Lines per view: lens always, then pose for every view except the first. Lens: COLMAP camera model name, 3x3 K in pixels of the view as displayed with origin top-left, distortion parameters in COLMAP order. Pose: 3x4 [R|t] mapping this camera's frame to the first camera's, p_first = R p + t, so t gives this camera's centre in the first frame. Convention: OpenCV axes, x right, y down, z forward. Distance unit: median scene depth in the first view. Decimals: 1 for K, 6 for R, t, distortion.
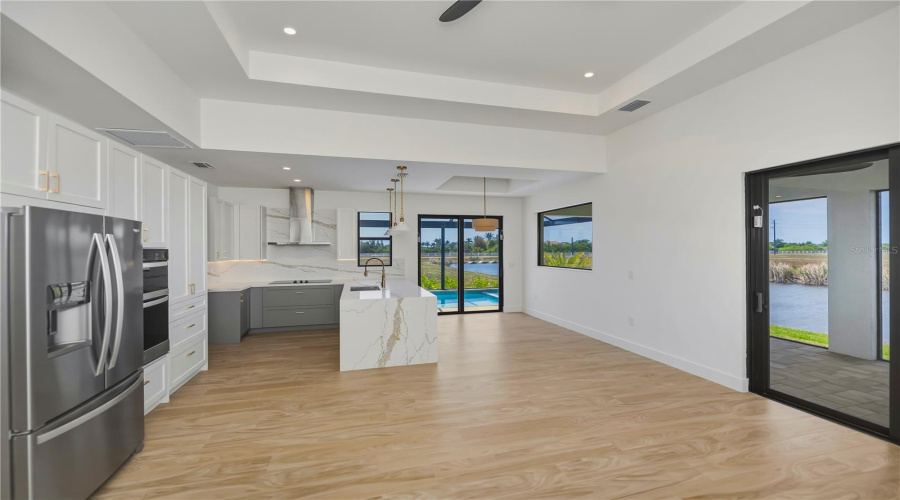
lens RADIAL K [[356.0, 0, 453.8], [0, 356.0, 251.5], [0, 0, 1]] dist [-0.001045, -0.000183]
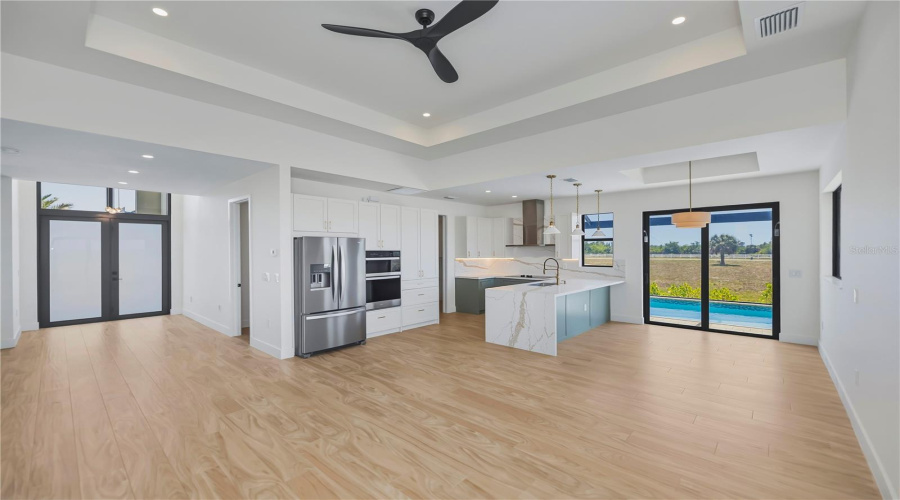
lens RADIAL K [[356.0, 0, 453.8], [0, 356.0, 251.5], [0, 0, 1]] dist [-0.001045, -0.000183]
pose [[0.536025, 0.003226, -0.844196, 0.537982], [-0.002279, 0.999995, 0.002374, -0.004533], [0.844199, 0.000651, 0.536030, 0.129411]]
